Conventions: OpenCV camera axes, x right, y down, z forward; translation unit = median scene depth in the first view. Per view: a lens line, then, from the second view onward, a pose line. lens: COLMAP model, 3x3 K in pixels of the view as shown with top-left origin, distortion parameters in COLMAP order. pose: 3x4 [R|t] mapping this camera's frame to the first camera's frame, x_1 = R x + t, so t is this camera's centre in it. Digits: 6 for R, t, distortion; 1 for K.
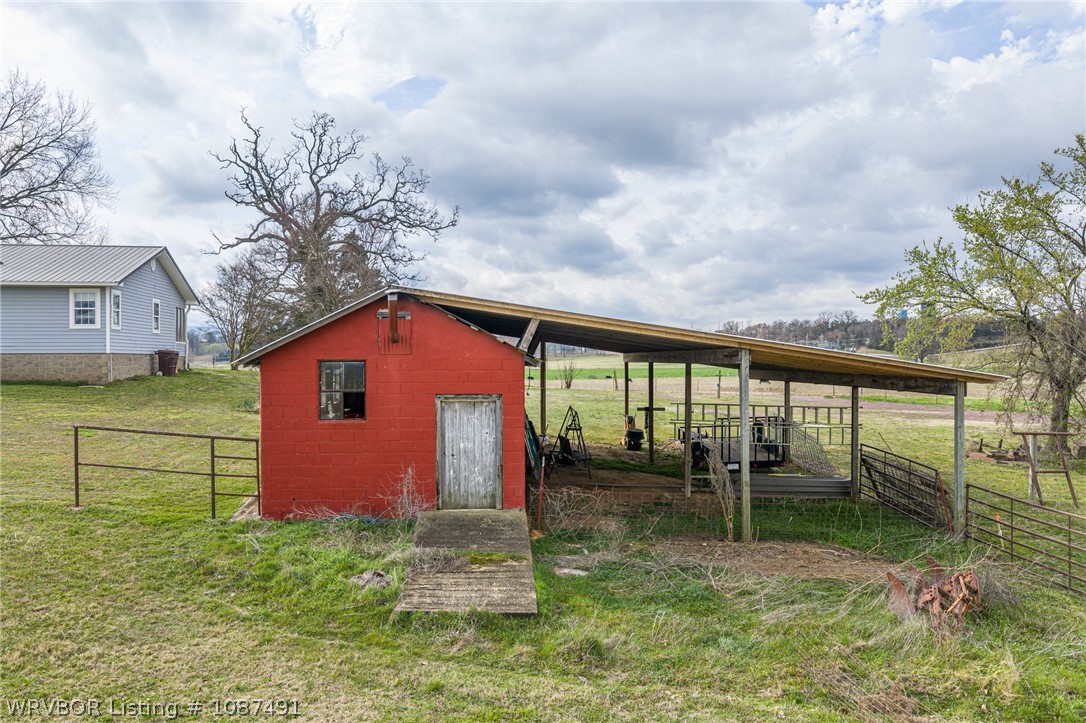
lens RADIAL K [[905.3, 0, 541.5], [0, 905.3, 360.9], [0, 0, 1]] dist [0.006960, -0.009753]
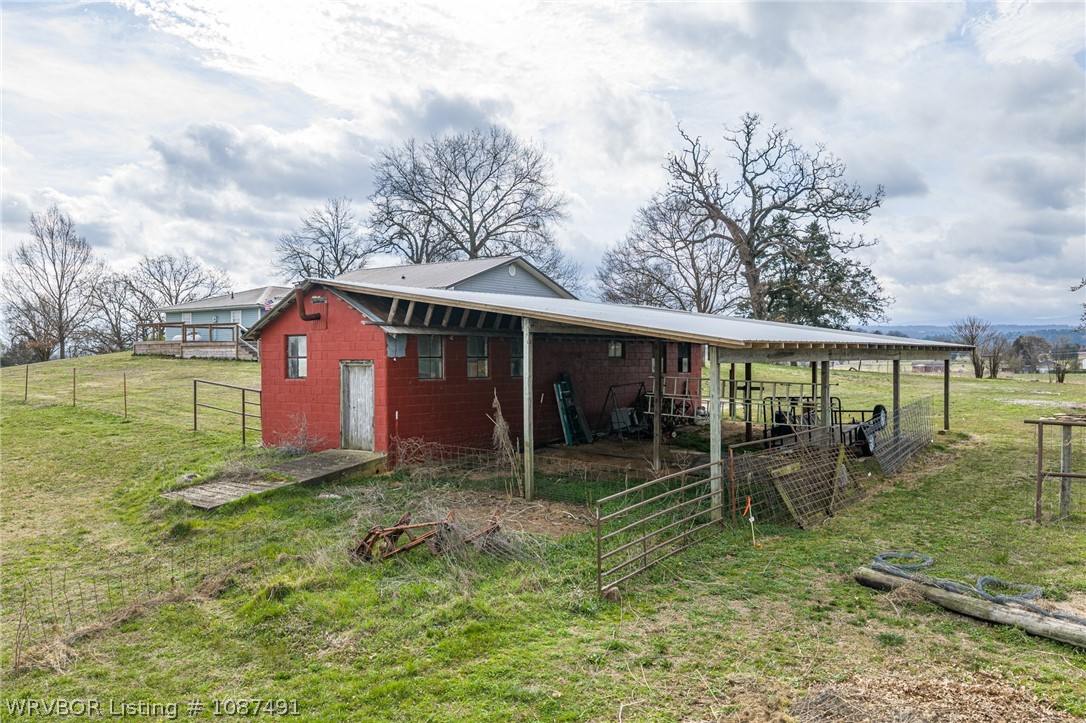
lens RADIAL K [[905.3, 0, 540.1], [0, 905.3, 361.2], [0, 0, 1]] dist [0.006960, -0.009753]
pose [[0.752563, 0.003302, -0.658512, 0.254911], [-0.001181, 0.999993, 0.003665, 0.009001], [0.658519, -0.001981, 0.752561, 0.055715]]
